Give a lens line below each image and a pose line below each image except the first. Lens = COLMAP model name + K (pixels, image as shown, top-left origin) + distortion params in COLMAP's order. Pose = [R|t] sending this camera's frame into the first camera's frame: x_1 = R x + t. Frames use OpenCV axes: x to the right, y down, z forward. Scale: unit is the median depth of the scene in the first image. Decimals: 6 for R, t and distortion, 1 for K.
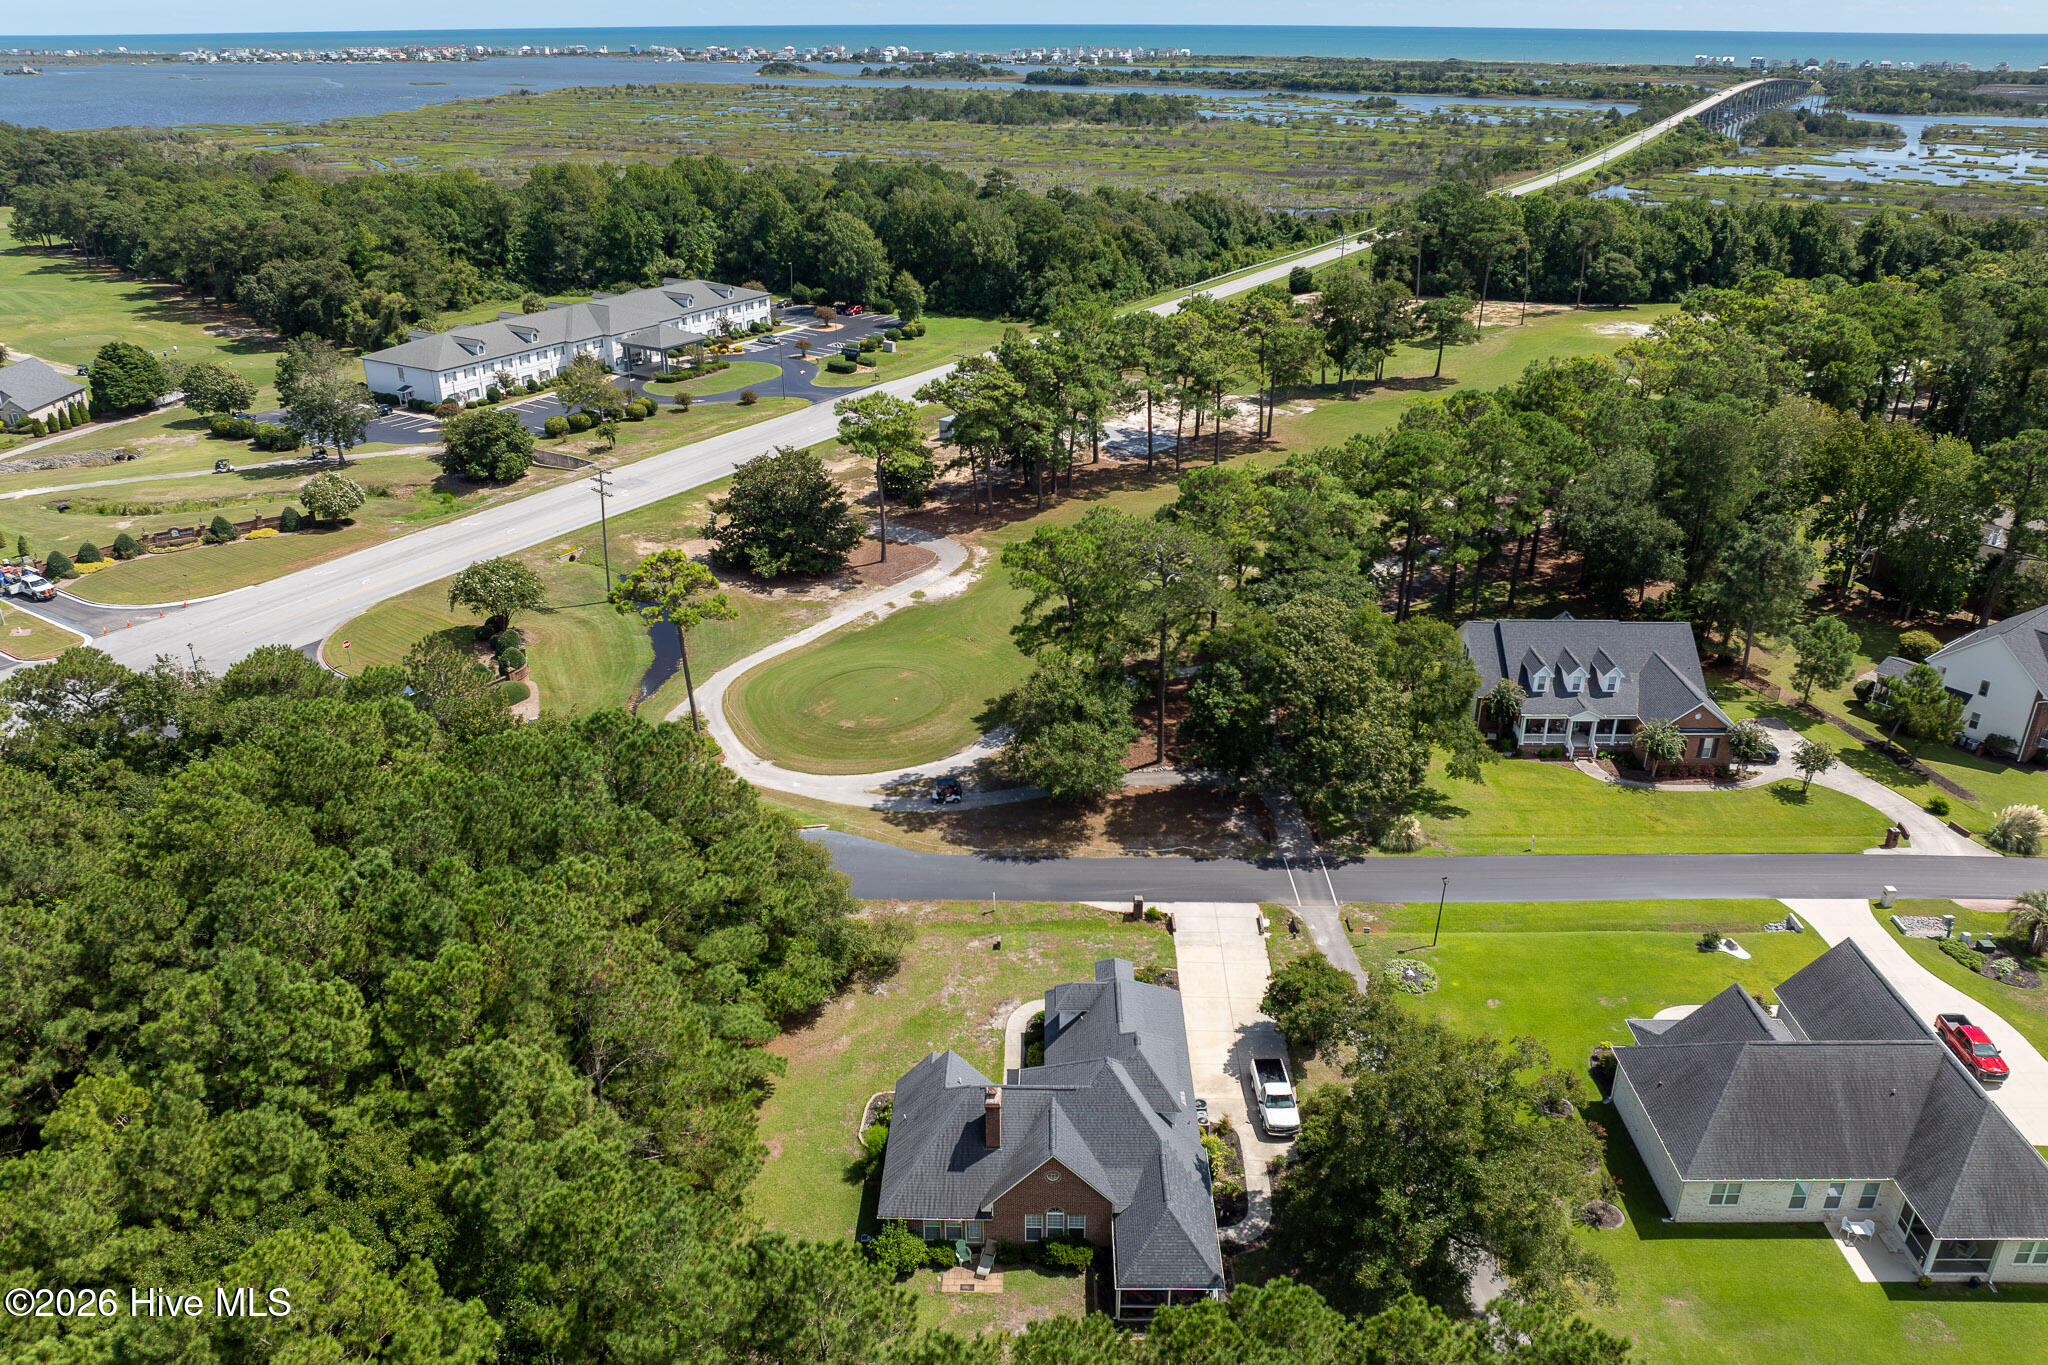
lens RADIAL K [[1455.7, 0, 1028.3], [0, 1455.7, 681.6], [0, 0, 1]] dist [-0.034892, -0.002897]
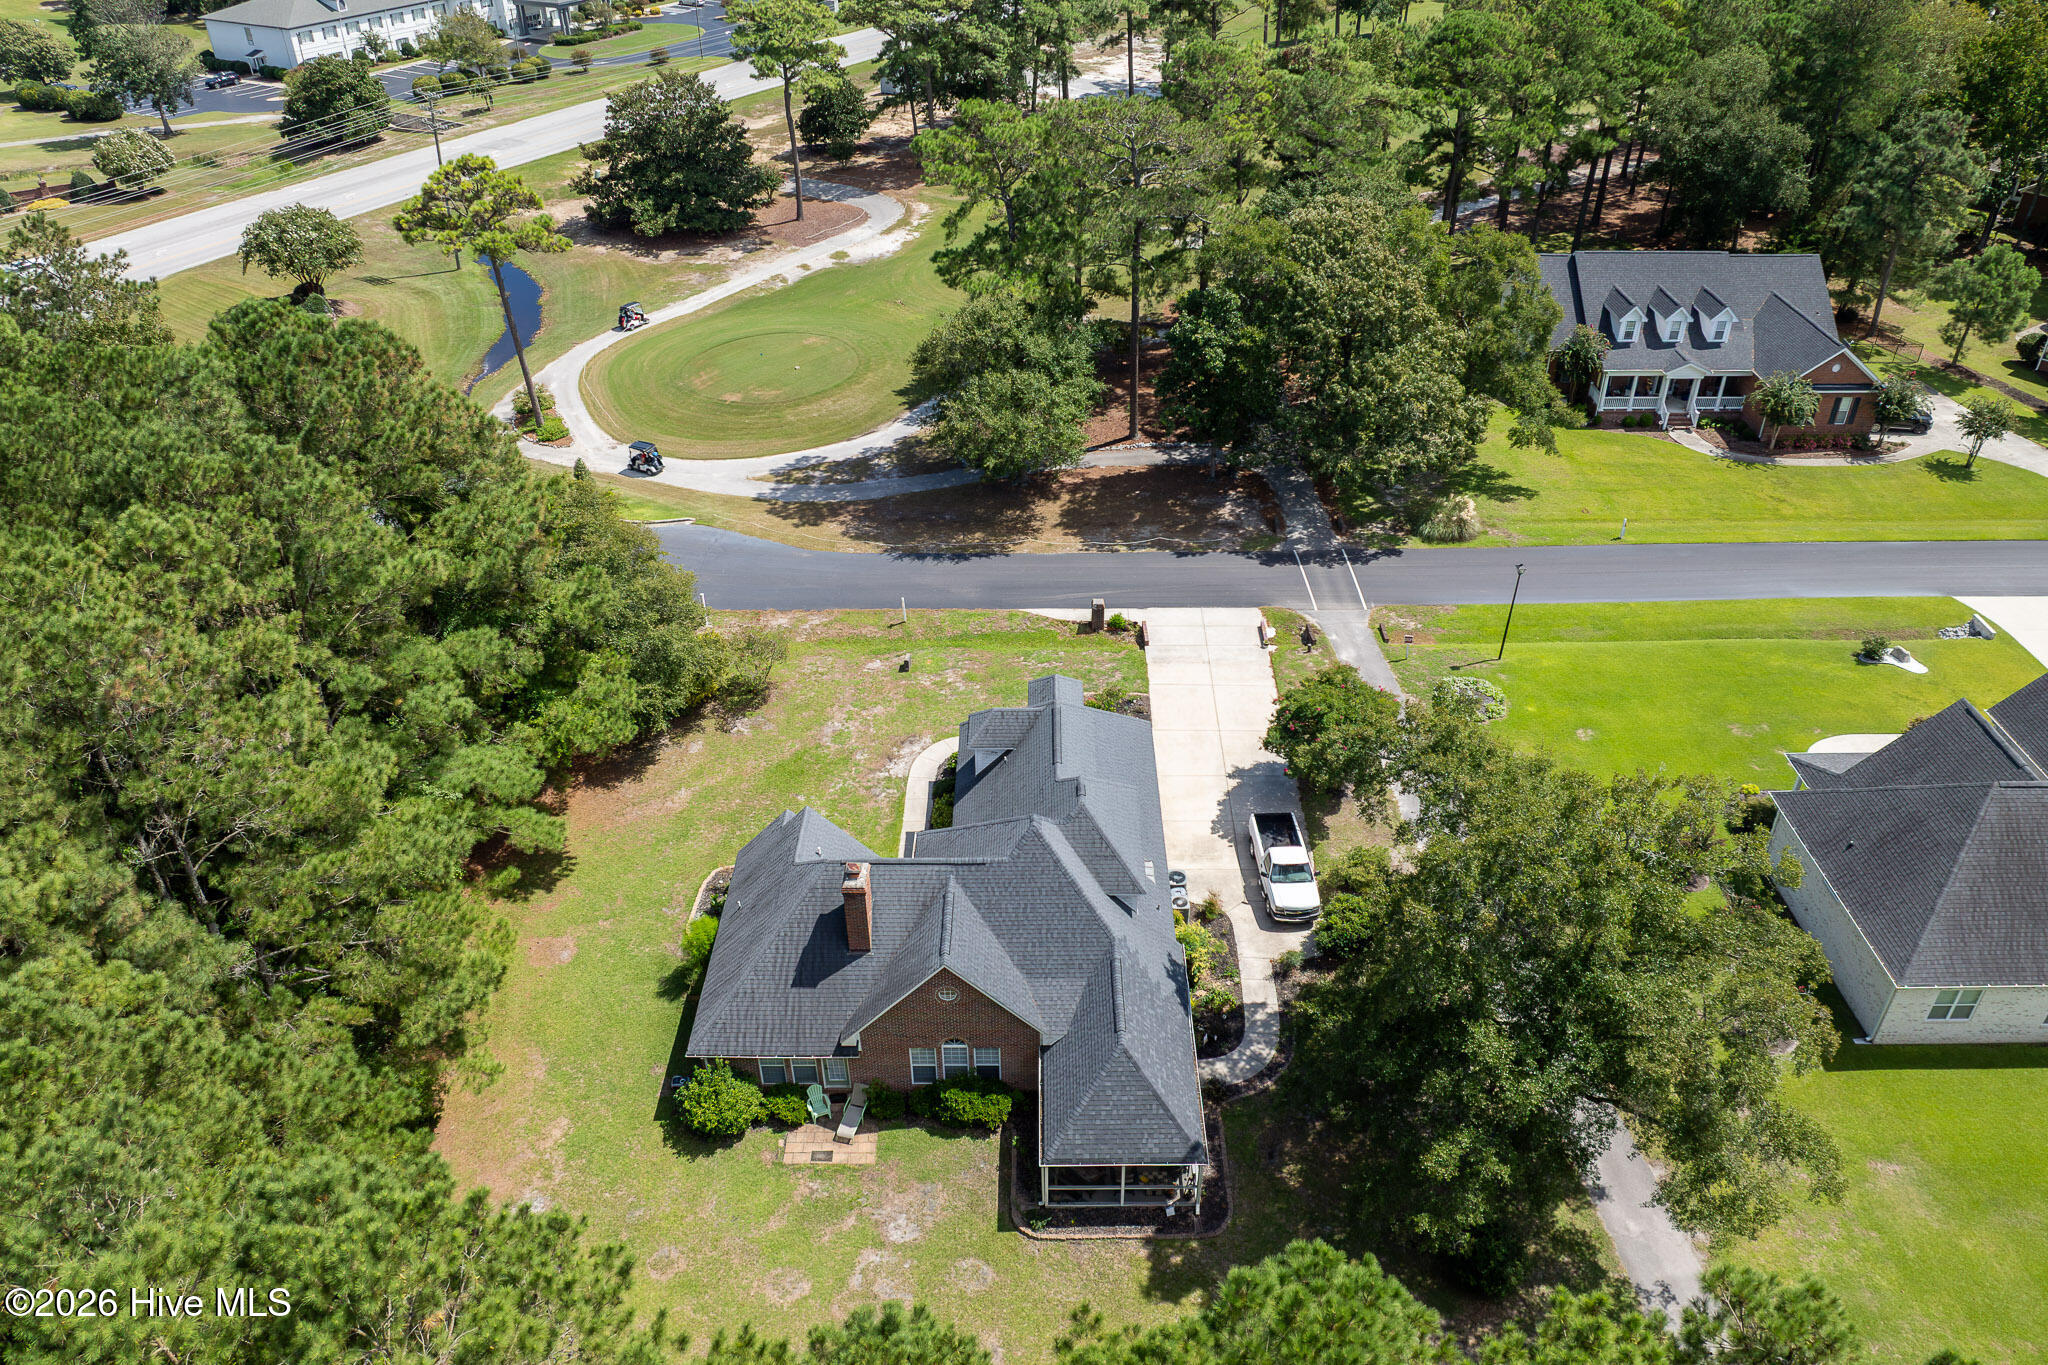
lens RADIAL K [[1446.5, 0, 1030.0], [0, 1446.5, 674.9], [0, 0, 1]] dist [-0.040217, 0.002365]
pose [[0.999913, -0.012946, 0.002469, 0.033413], [0.012382, 0.986960, 0.160488, 0.058102], [-0.004514, -0.160444, 0.987035, 0.232958]]
